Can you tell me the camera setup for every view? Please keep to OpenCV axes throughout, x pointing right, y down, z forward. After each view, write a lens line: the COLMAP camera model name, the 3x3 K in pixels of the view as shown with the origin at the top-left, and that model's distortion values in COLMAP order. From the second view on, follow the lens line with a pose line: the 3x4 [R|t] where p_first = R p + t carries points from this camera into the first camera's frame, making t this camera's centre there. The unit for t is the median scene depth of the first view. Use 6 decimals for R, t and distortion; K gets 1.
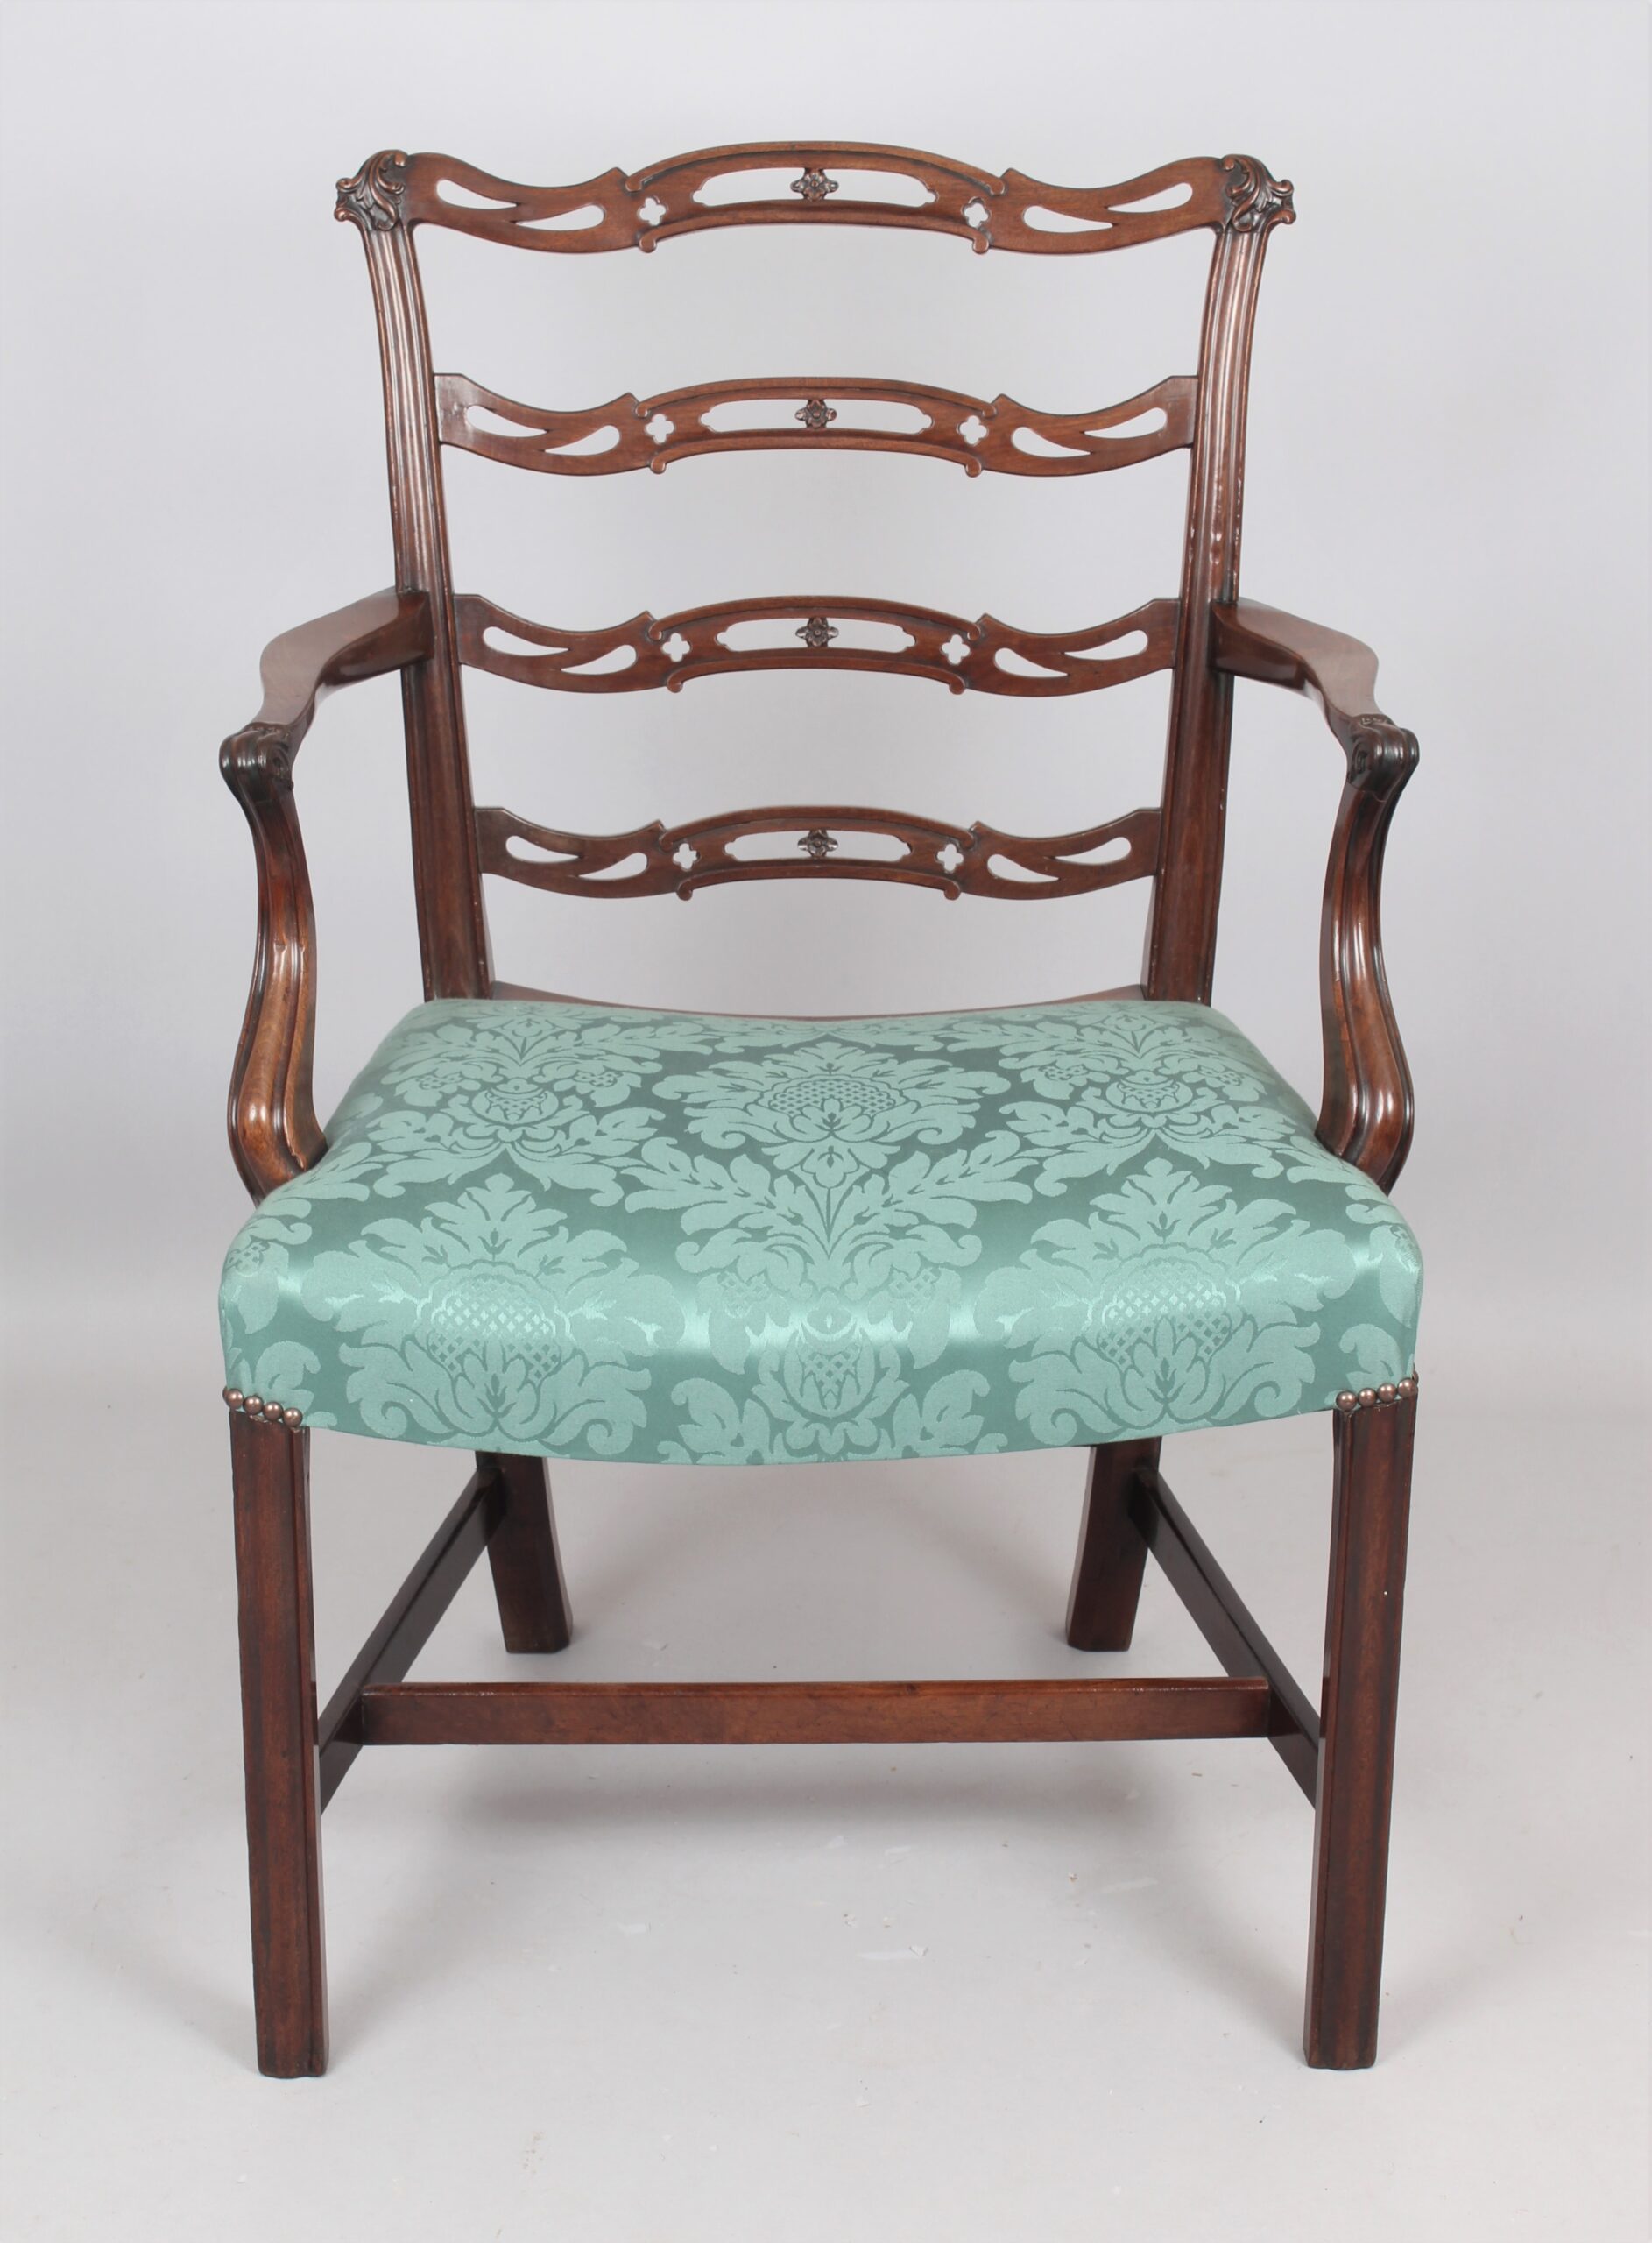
lens RADIAL K [[4401.9, 0, 833.9], [0, 4401.9, 1126.0], [0, 0, 1]] dist [0.010103, 0.000000]
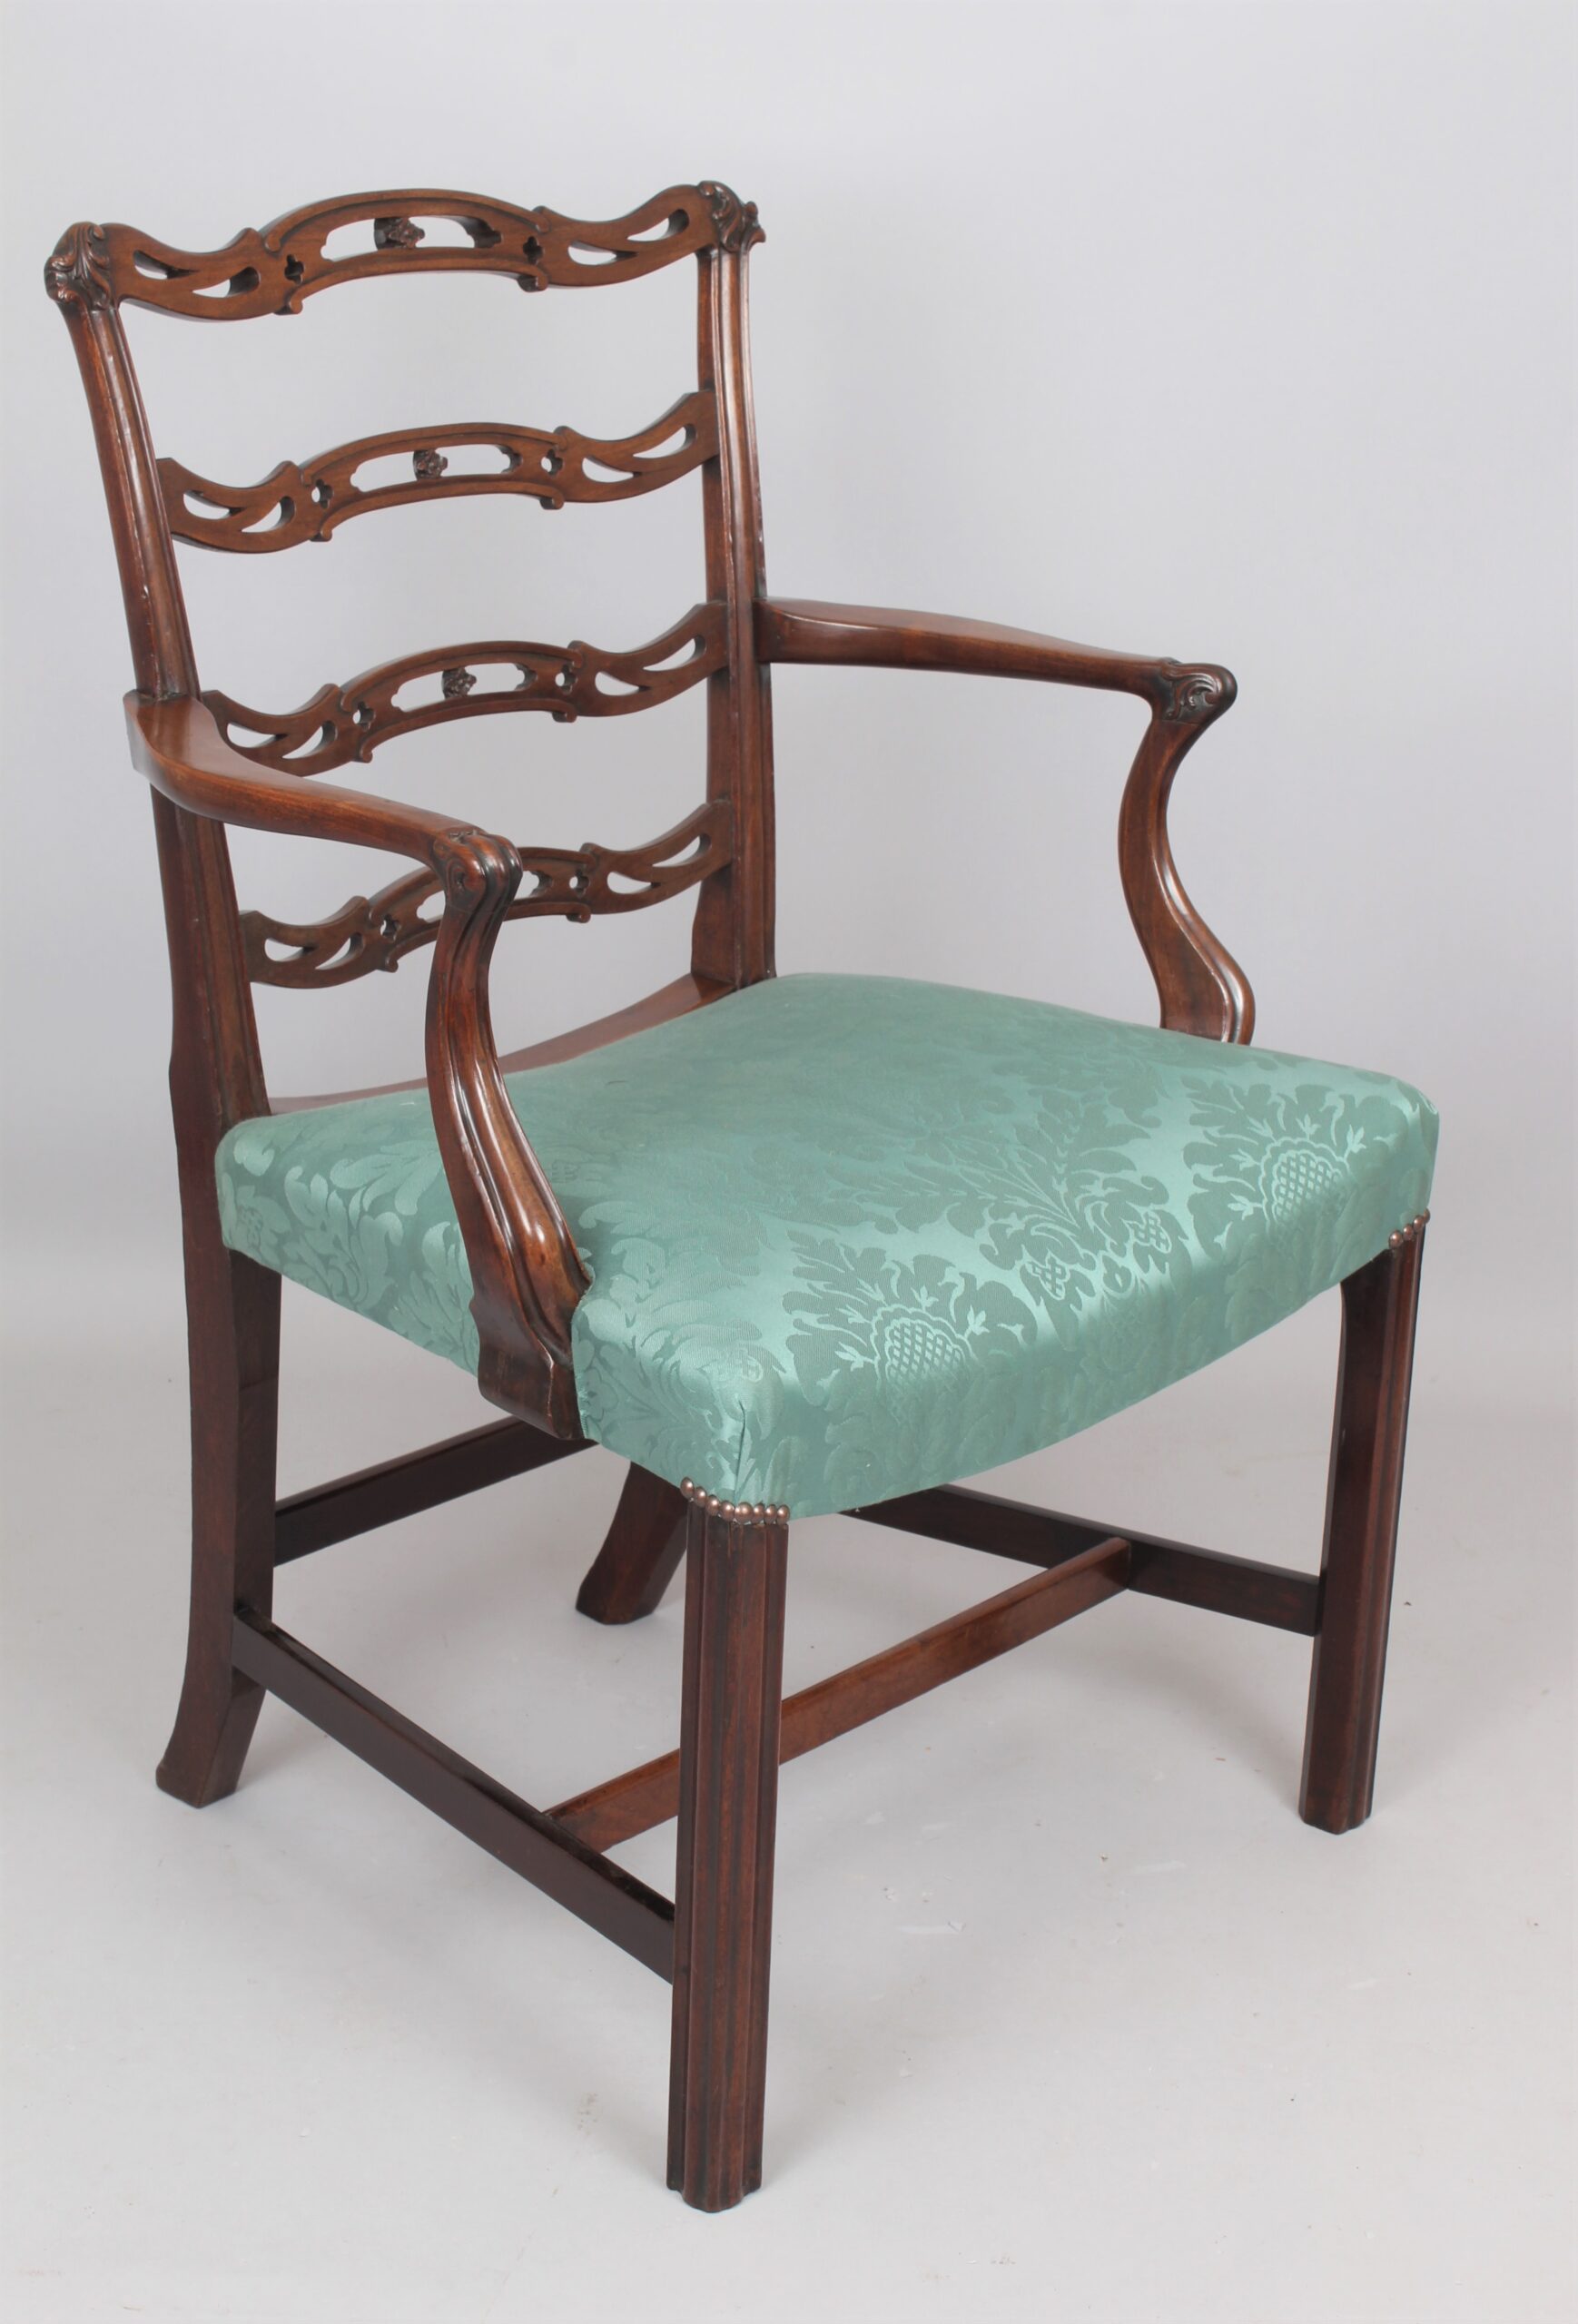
lens RADIAL K [[4070.2, 0, 787.8], [0, 4070.2, 1160.0], [0, 0, 1]] dist [-0.004432, 0.000000]
pose [[0.669694, -0.221292, 0.708900, -0.635600], [0.210280, 0.972011, 0.104774, -0.088605], [-0.712244, 0.078901, 0.697483, 0.316215]]
